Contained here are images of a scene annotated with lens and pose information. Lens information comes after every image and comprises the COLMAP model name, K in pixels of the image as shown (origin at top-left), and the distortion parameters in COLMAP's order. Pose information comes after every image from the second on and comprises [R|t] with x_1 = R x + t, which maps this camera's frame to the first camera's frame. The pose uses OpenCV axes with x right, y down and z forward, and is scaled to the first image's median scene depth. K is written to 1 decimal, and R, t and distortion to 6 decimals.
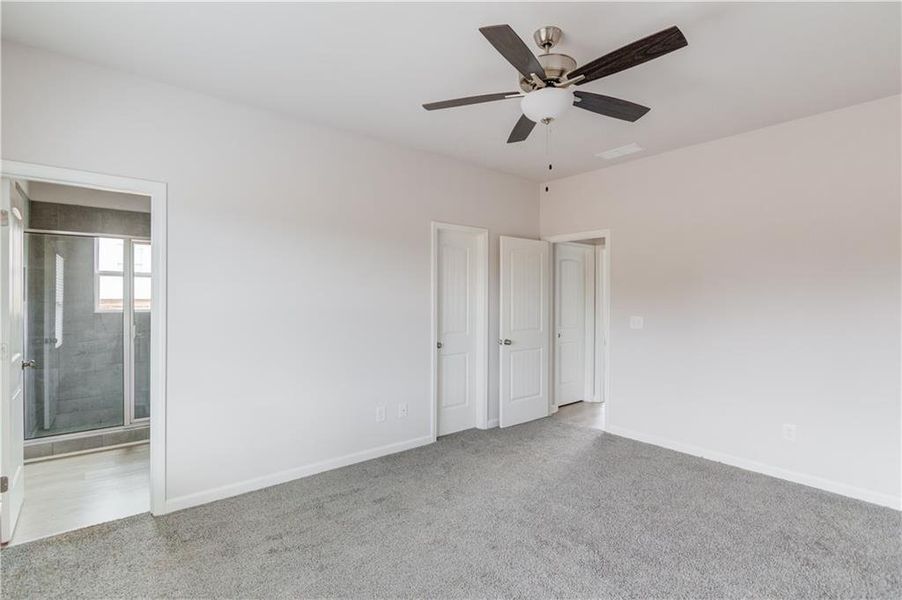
lens RADIAL K [[432.9, 0, 453.2], [0, 432.9, 301.8], [0, 0, 1]] dist [-0.009372, 0.006234]
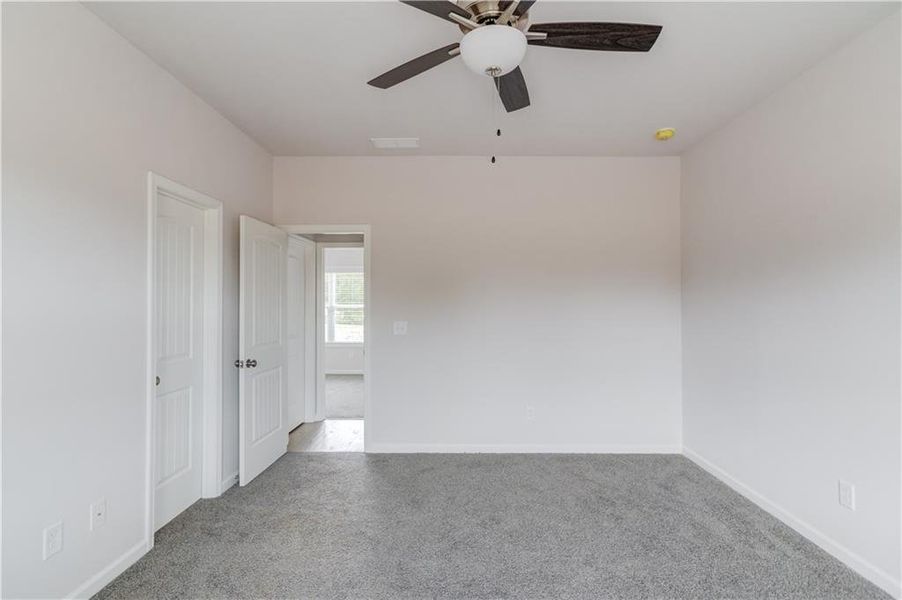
lens RADIAL K [[432.9, 0, 450.0], [0, 432.9, 299.5], [0, 0, 1]] dist [-0.009372, 0.006234]
pose [[0.641835, 0.003049, 0.766837, -0.231192], [0.009972, 0.999874, -0.012322, -0.001018], [-0.766778, 0.015556, 0.641724, 0.308800]]
